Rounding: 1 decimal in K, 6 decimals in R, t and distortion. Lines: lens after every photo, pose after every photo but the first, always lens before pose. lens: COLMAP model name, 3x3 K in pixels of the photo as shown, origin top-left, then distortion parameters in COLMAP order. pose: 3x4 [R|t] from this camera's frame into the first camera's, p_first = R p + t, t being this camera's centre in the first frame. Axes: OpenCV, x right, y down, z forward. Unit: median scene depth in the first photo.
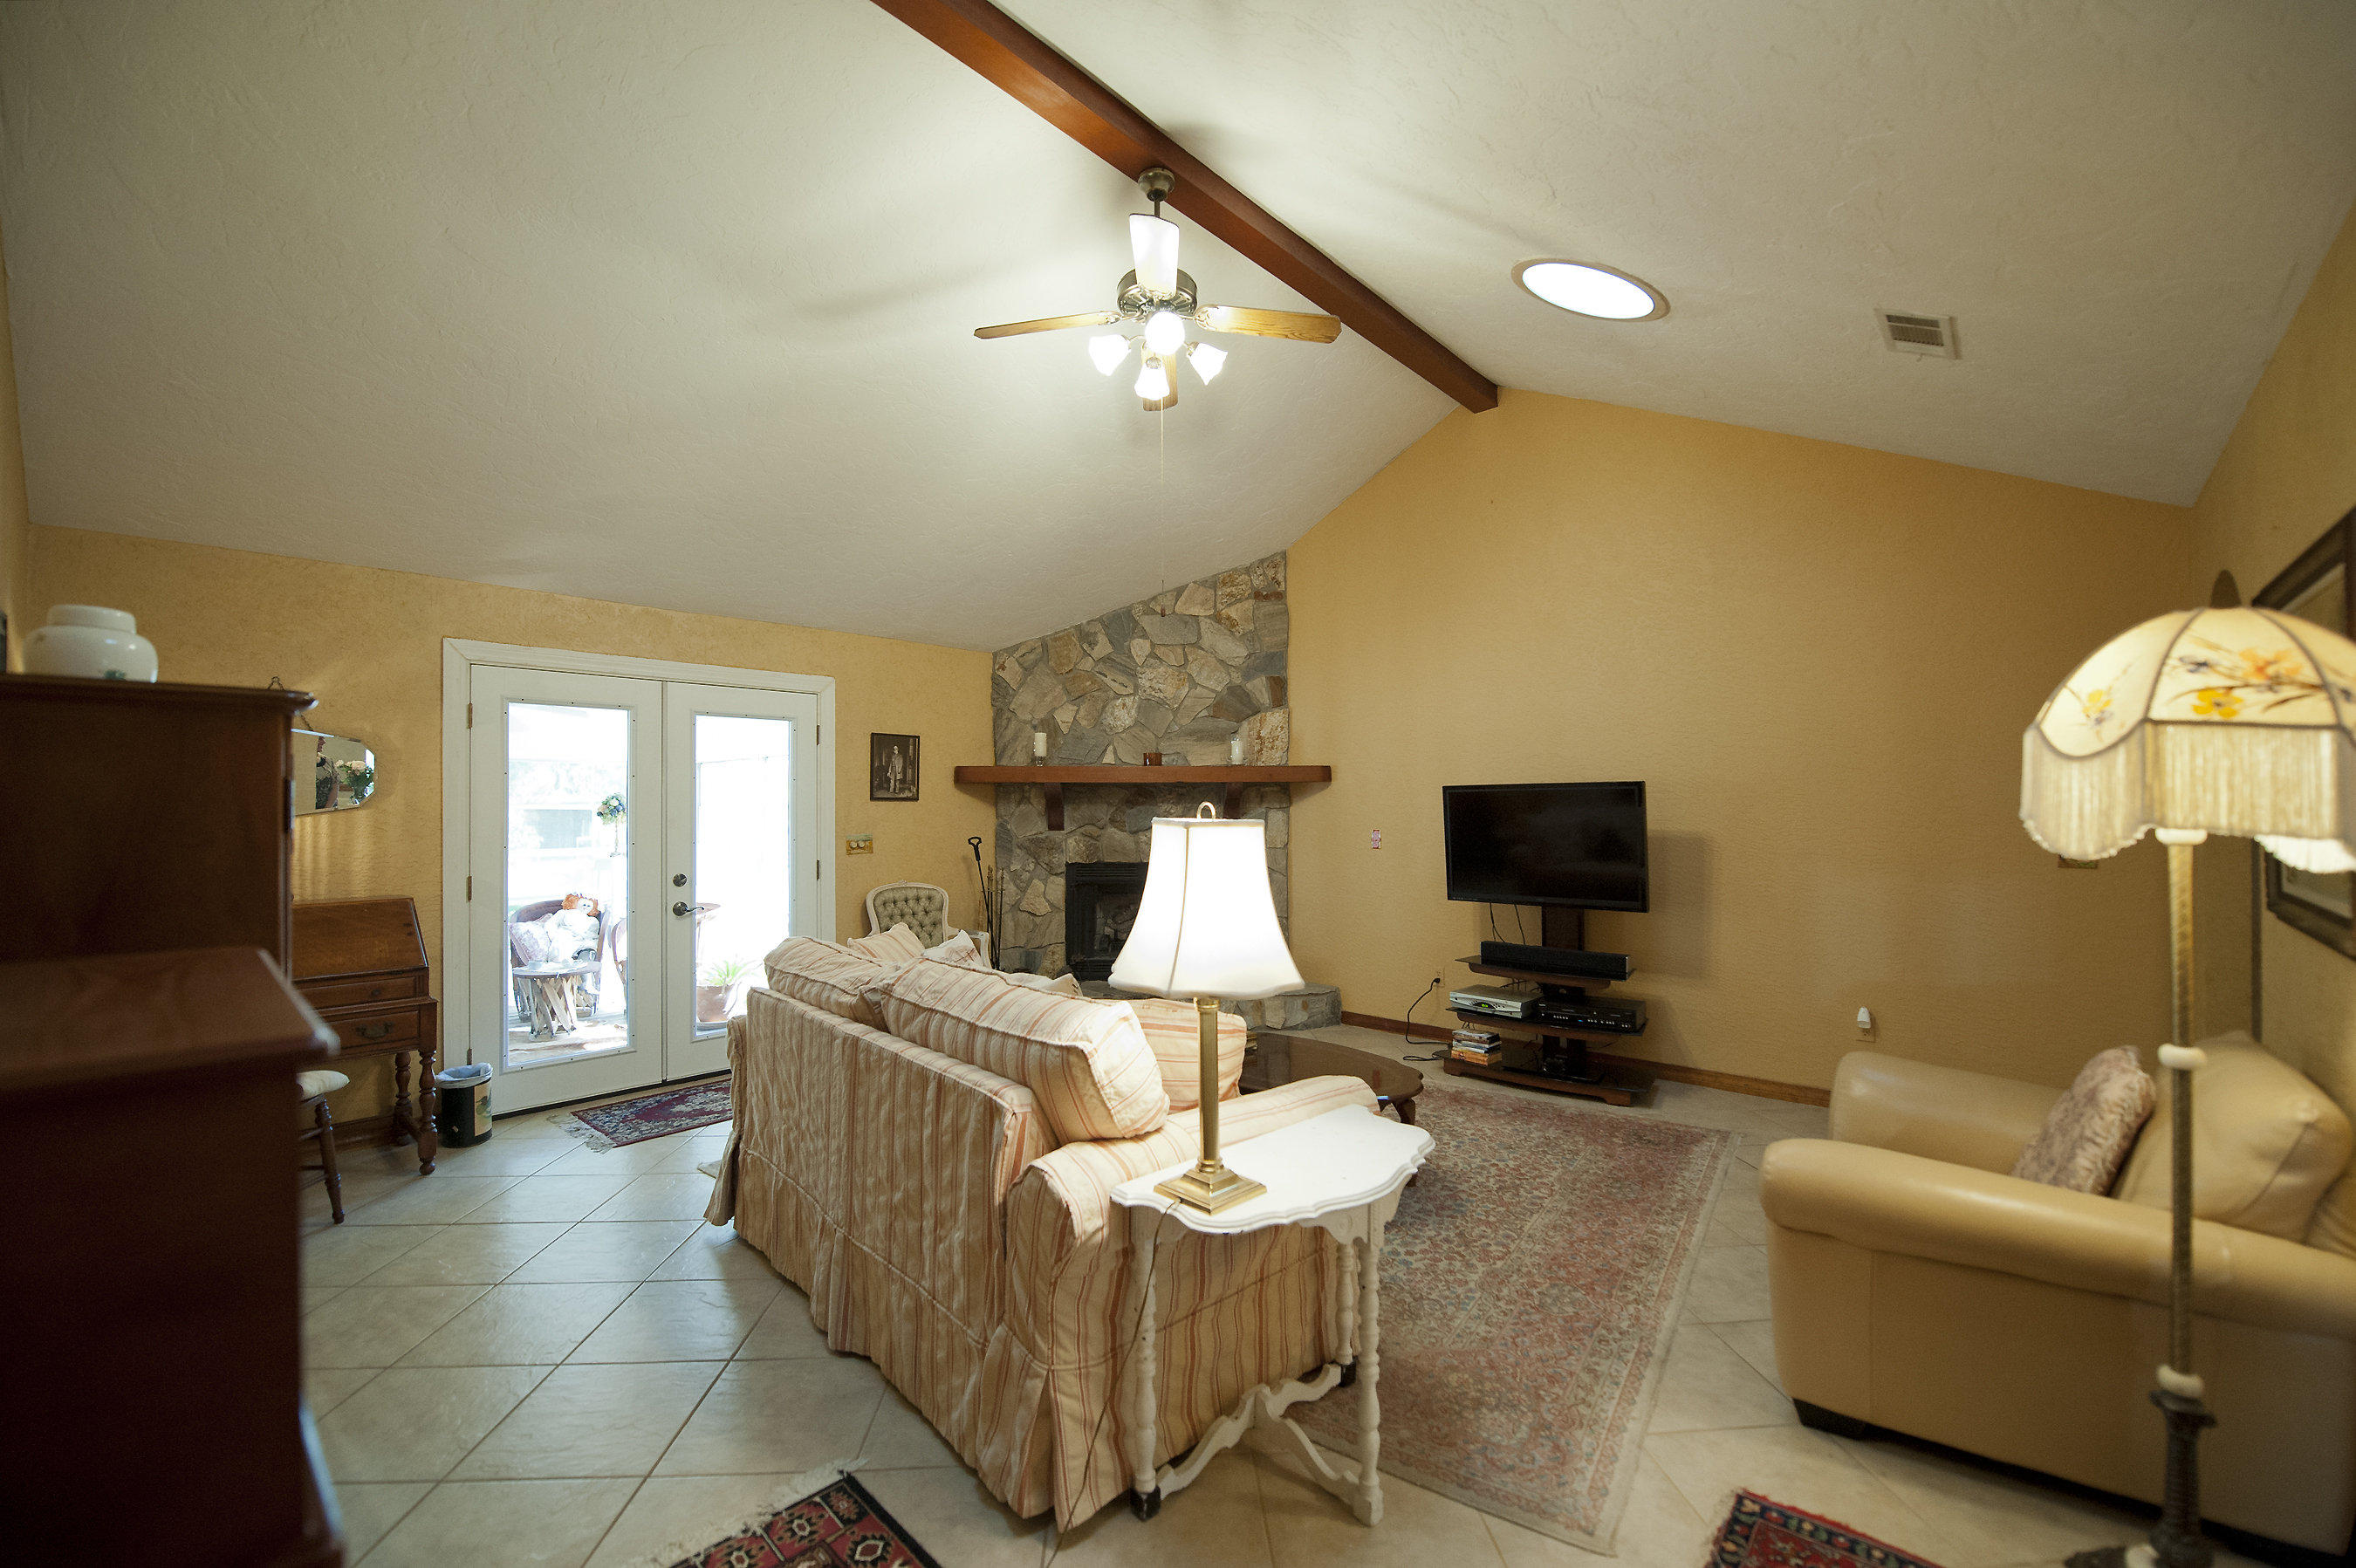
lens RADIAL K [[943.9, 0, 1185.9], [0, 943.9, 795.3], [0, 0, 1]] dist [-0.016803, -0.000838]
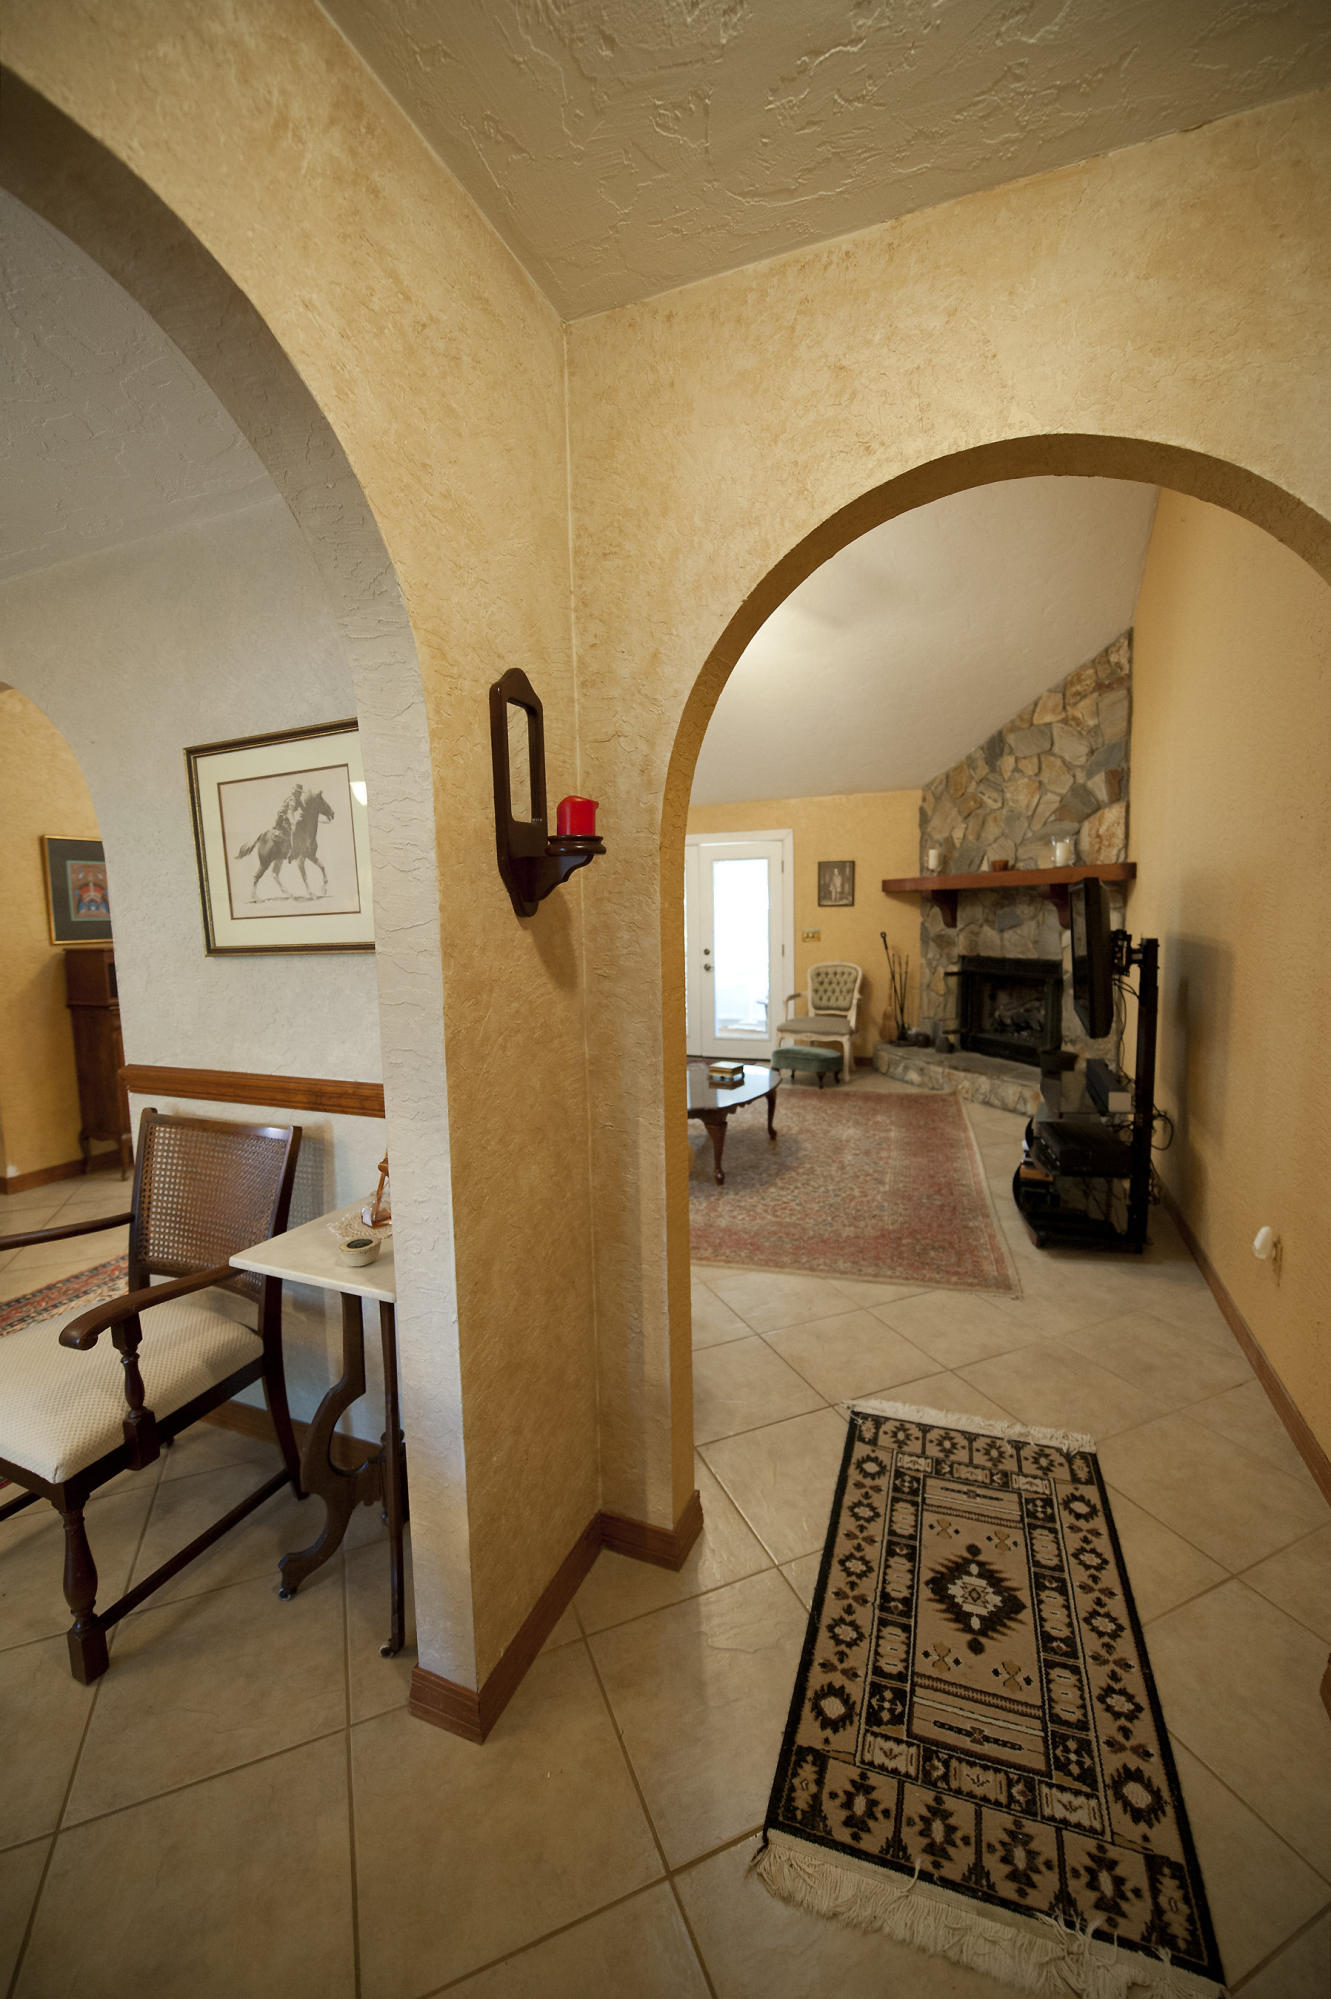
lens RADIAL K [[800.9, 0, 676.0], [0, 800.9, 984.6], [0, 0, 1]] dist [-0.016803, -0.000838]
pose [[0.340369, 0.079498, -0.936925, 0.721716], [0.027398, 0.995158, 0.094392, 0.002213], [0.939893, -0.057798, 0.336542, 0.305254]]
